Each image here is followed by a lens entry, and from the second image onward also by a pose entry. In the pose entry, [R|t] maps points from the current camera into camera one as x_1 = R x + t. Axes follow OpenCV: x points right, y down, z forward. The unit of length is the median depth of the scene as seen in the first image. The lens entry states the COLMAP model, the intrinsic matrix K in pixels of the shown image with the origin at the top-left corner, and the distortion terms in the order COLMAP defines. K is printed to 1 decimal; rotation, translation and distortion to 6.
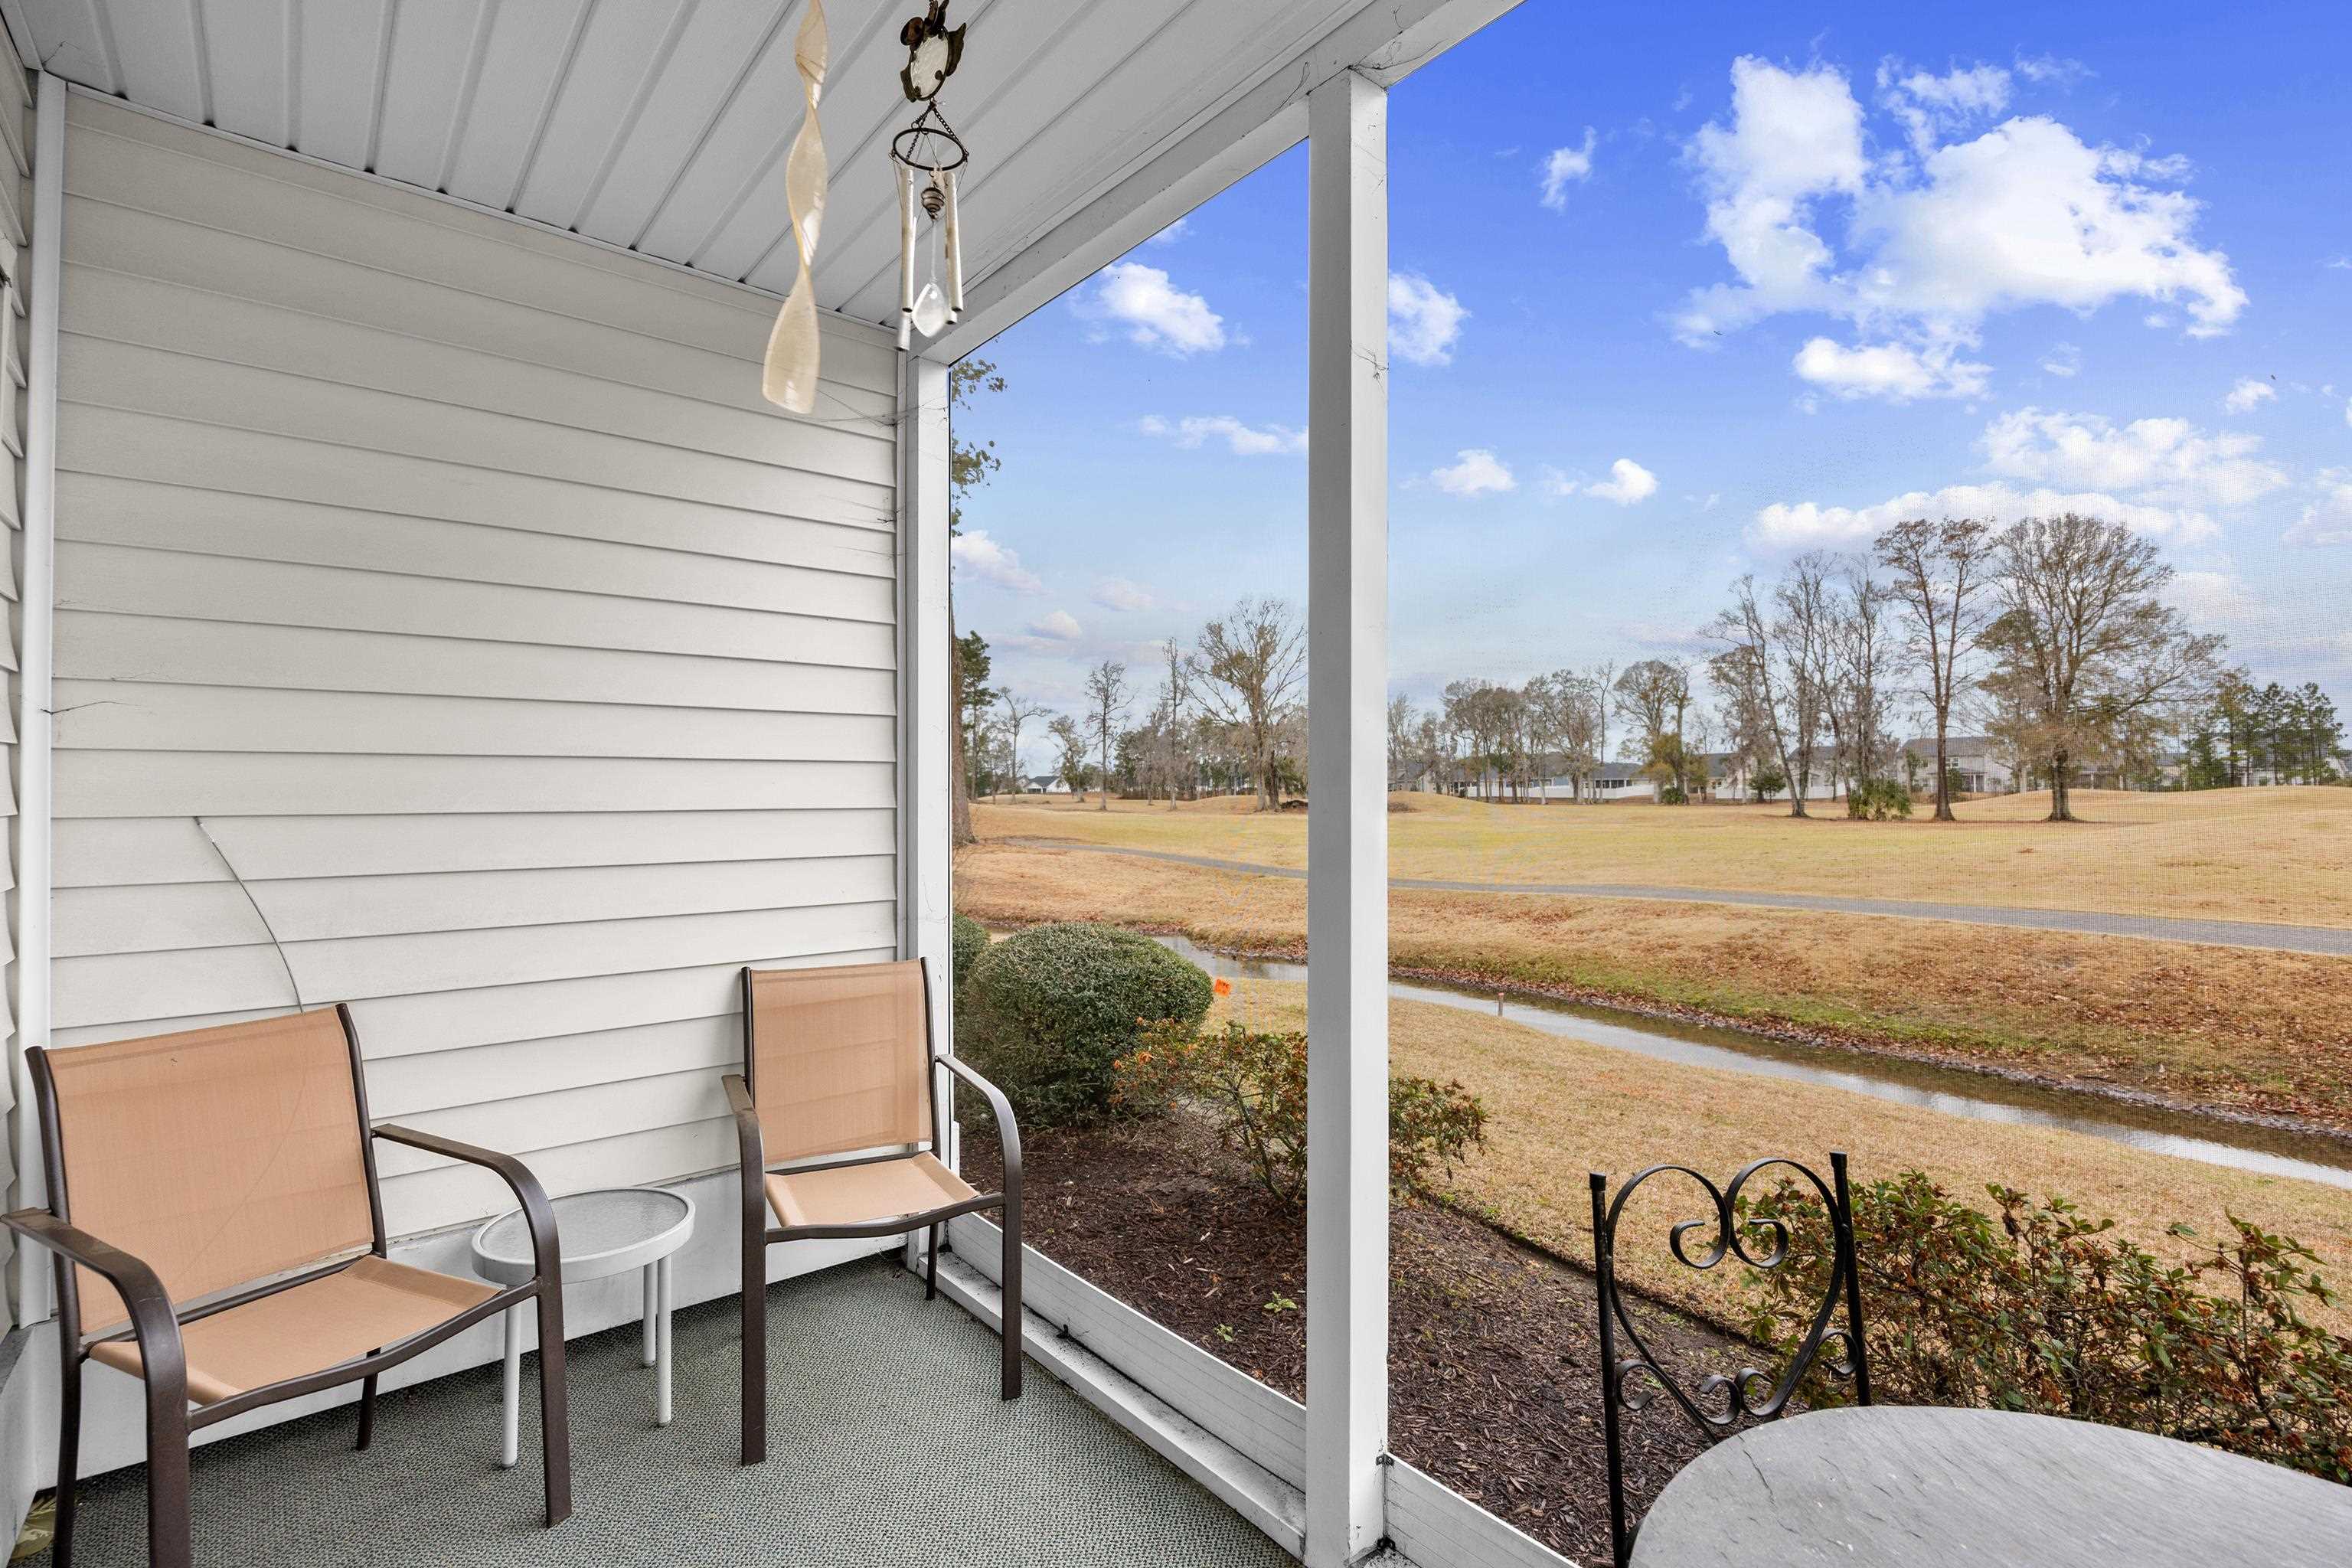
lens RADIAL K [[1085.9, 0, 1174.0], [0, 1085.9, 778.9], [0, 0, 1]] dist [-0.013687, 0.000698]
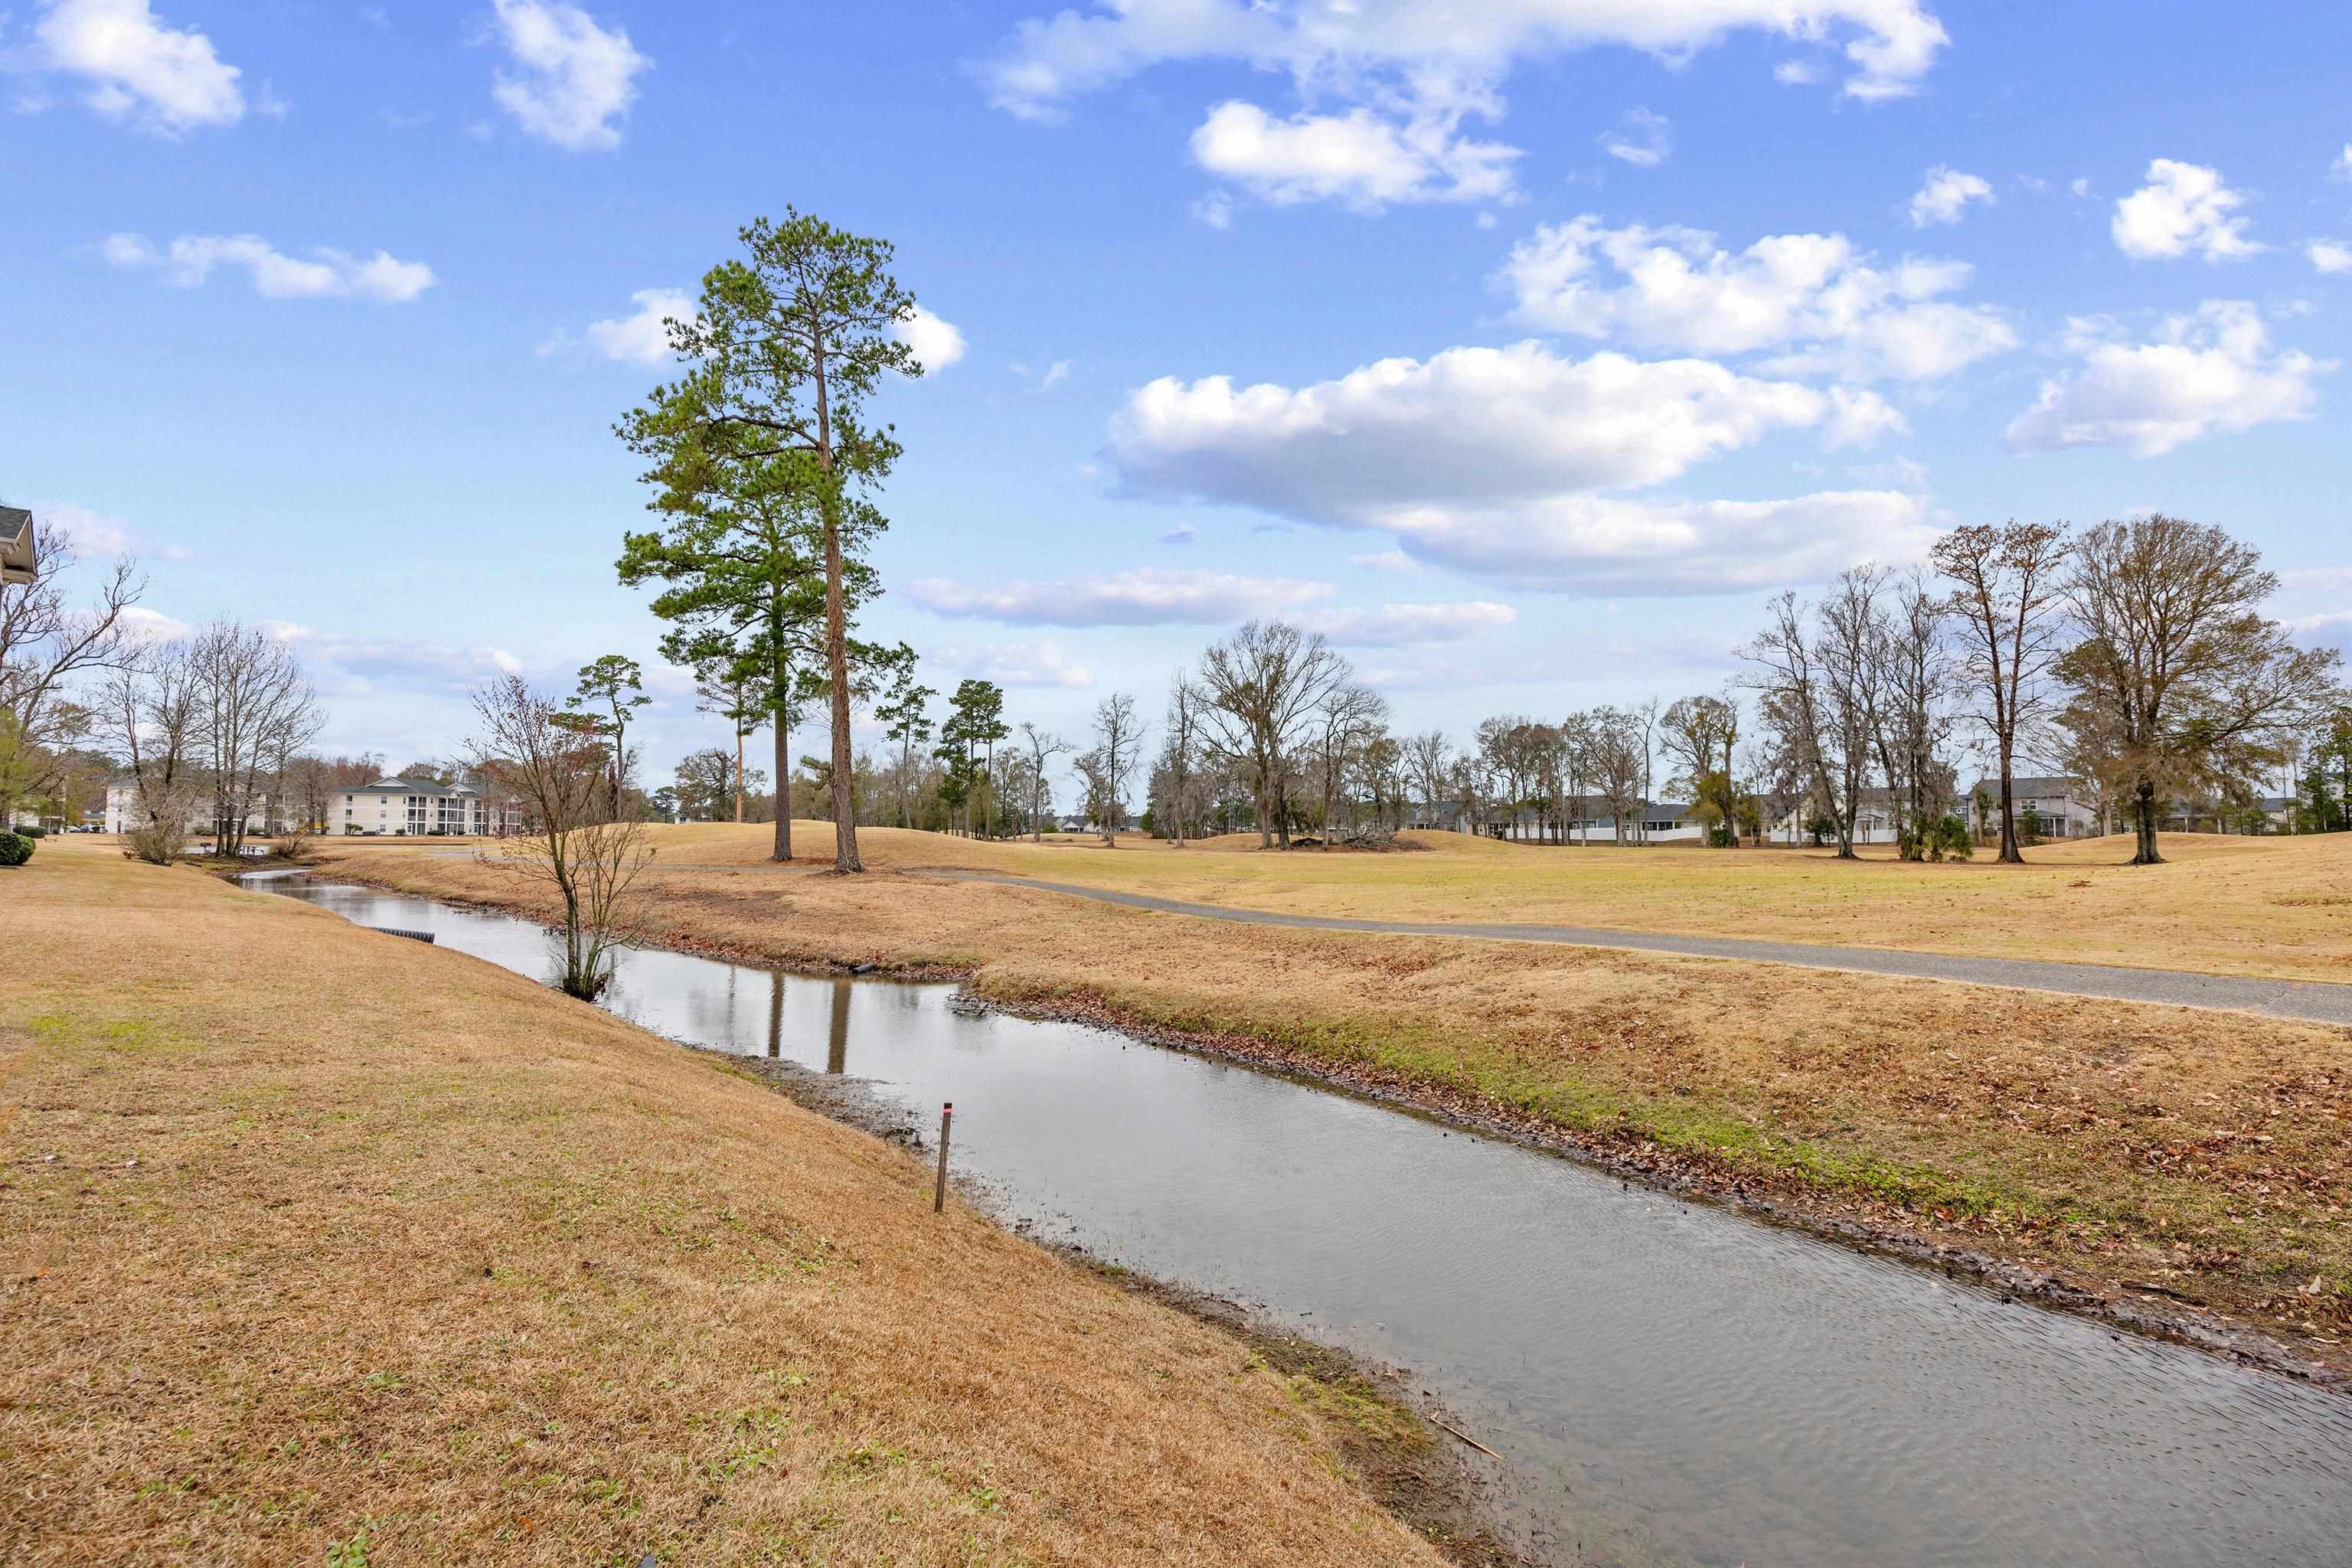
lens RADIAL K [[1065.6, 0, 1186.1], [0, 1065.6, 787.0], [0, 0, 1]] dist [-0.017621, 0.000534]
pose [[0.998370, 0.006813, -0.056670, 0.073416], [-0.008758, 0.999378, -0.034149, 0.009998], [0.056402, 0.034590, 0.997809, 0.081698]]
